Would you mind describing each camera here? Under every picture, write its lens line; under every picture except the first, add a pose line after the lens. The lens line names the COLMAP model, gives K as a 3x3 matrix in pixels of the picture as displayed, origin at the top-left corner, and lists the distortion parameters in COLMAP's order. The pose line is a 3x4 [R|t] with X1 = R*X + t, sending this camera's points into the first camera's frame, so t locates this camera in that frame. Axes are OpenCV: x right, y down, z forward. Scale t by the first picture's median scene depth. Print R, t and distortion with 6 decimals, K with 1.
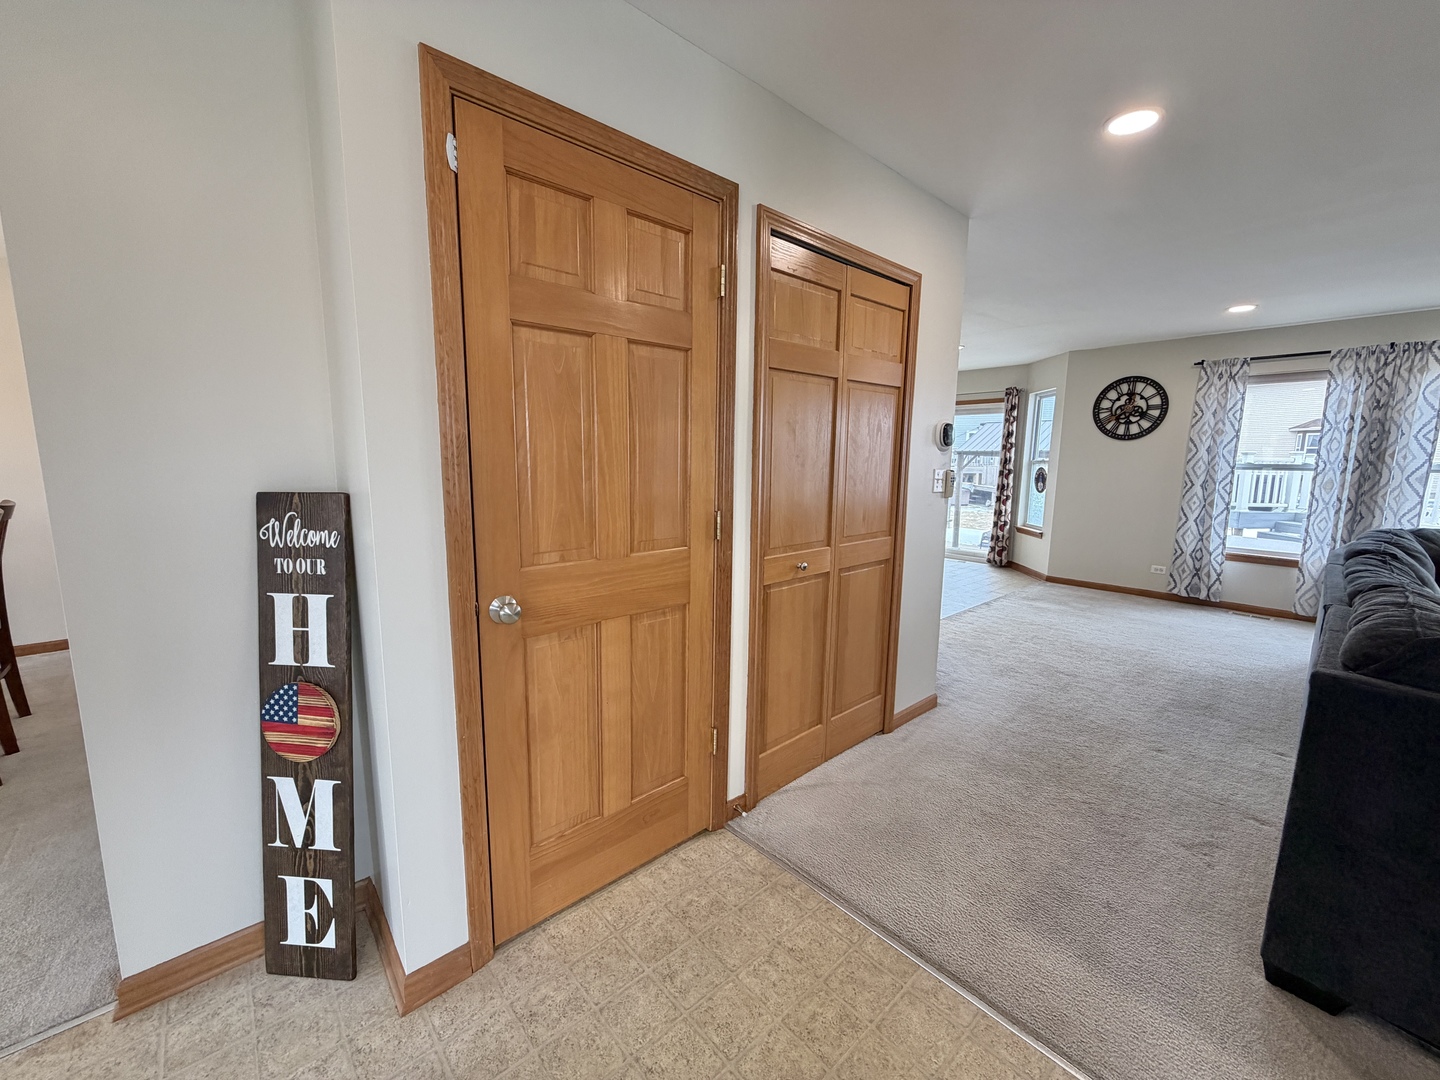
lens RADIAL K [[573.2, 0, 715.5], [0, 573.2, 541.6], [0, 0, 1]] dist [0.000574, -0.000505]
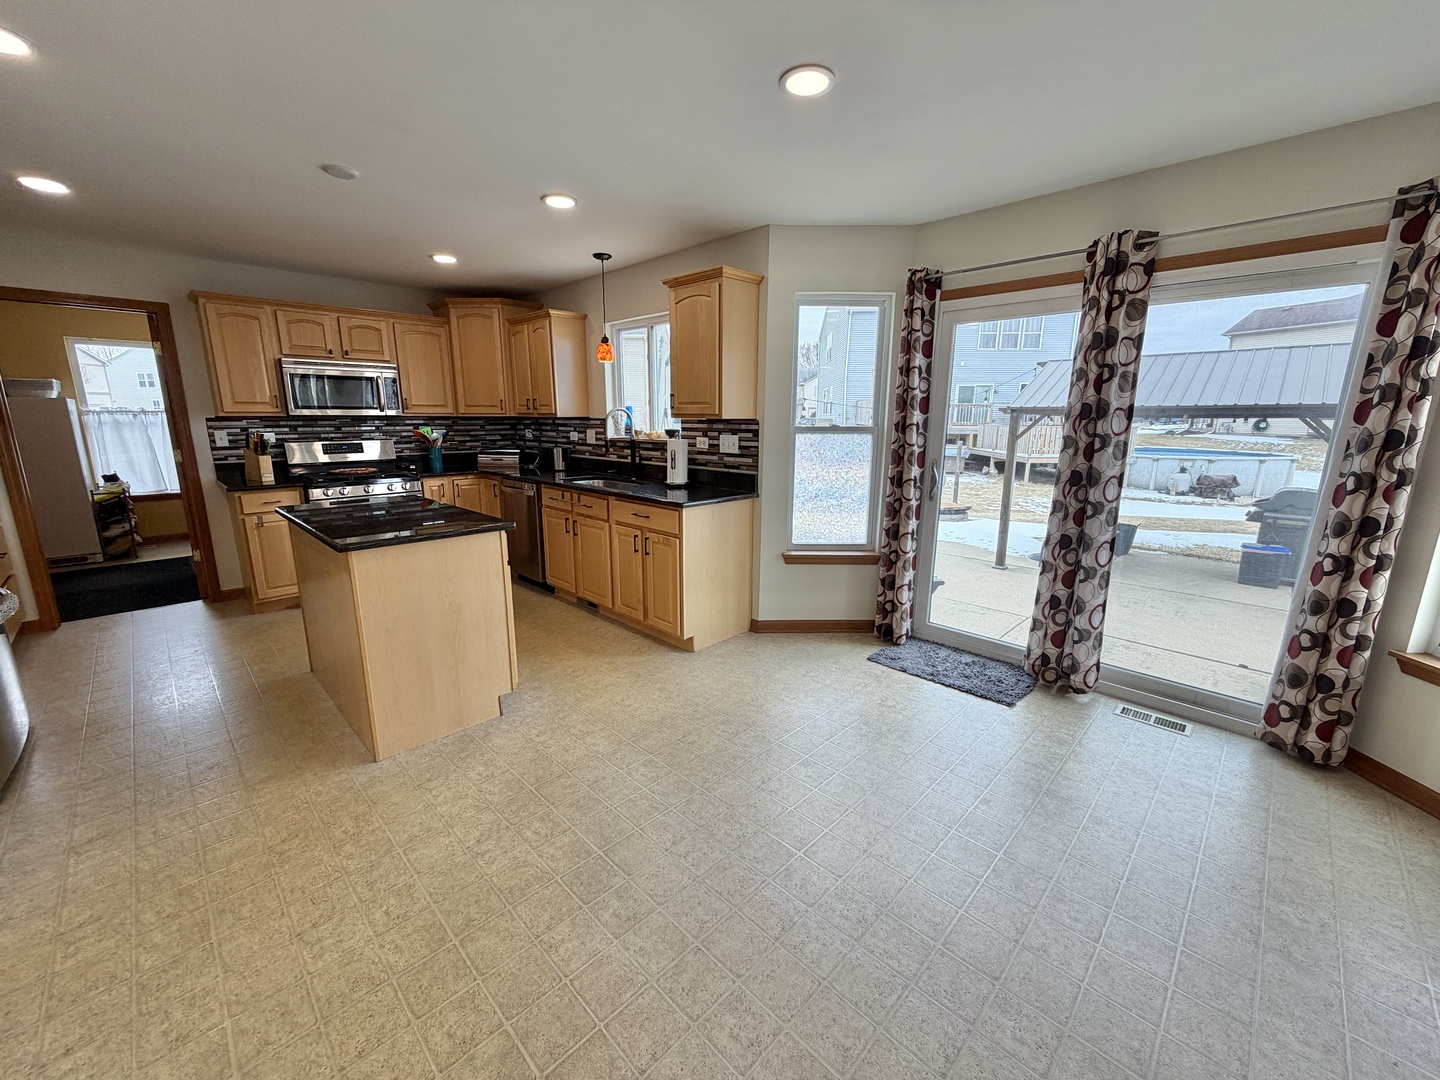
lens RADIAL K [[573.2, 0, 713.5], [0, 573.2, 542.0], [0, 0, 1]] dist [0.000574, -0.000505]
pose [[0.998959, -0.014545, 0.043241, 0.229364], [0.011444, 0.997403, 0.071114, -0.181153], [-0.044163, -0.070545, 0.996530, 1.142607]]
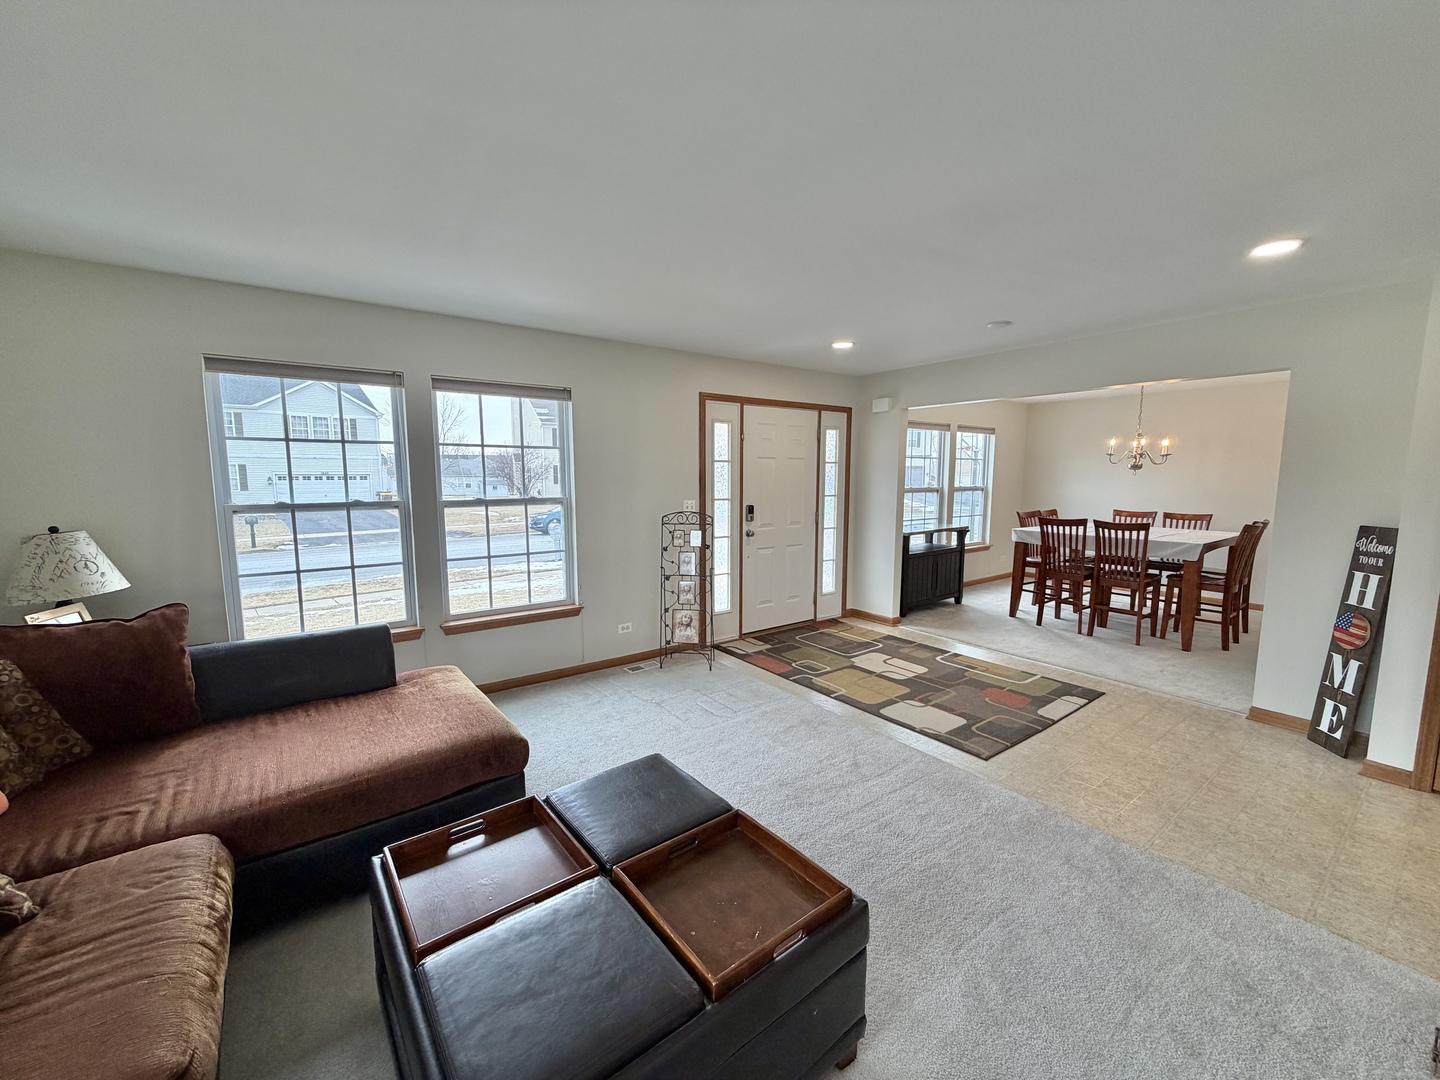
lens RADIAL K [[573.2, 0, 713.3], [0, 573.2, 536.9], [0, 0, 1]] dist [0.000574, -0.000505]
pose [[-0.096540, 0.101371, -0.990153, 0.531500], [-0.150066, 0.981946, 0.115163, 0.025047], [0.983951, 0.159706, -0.079585, -0.413751]]
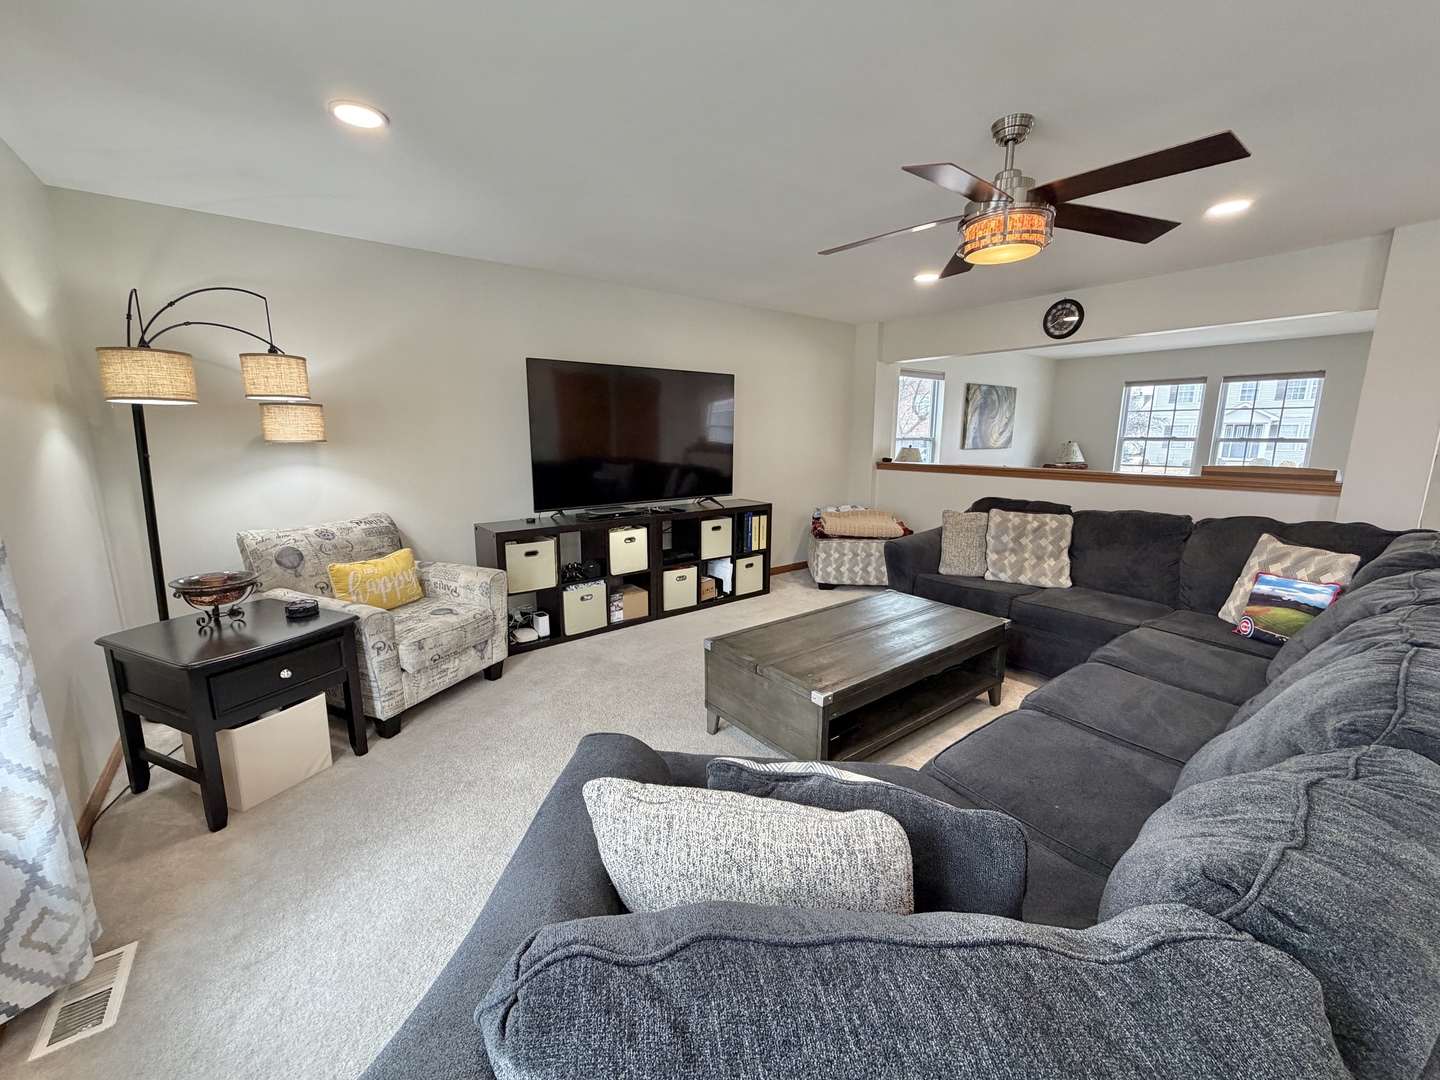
lens RADIAL K [[573.2, 0, 714.4], [0, 573.2, 537.9], [0, 0, 1]] dist [0.000574, -0.000505]
pose [[-0.997158, -0.022229, 0.071988, 1.089615], [0.001971, 0.947462, 0.319863, -0.135595], [-0.075316, 0.319096, -0.944725, 0.927243]]
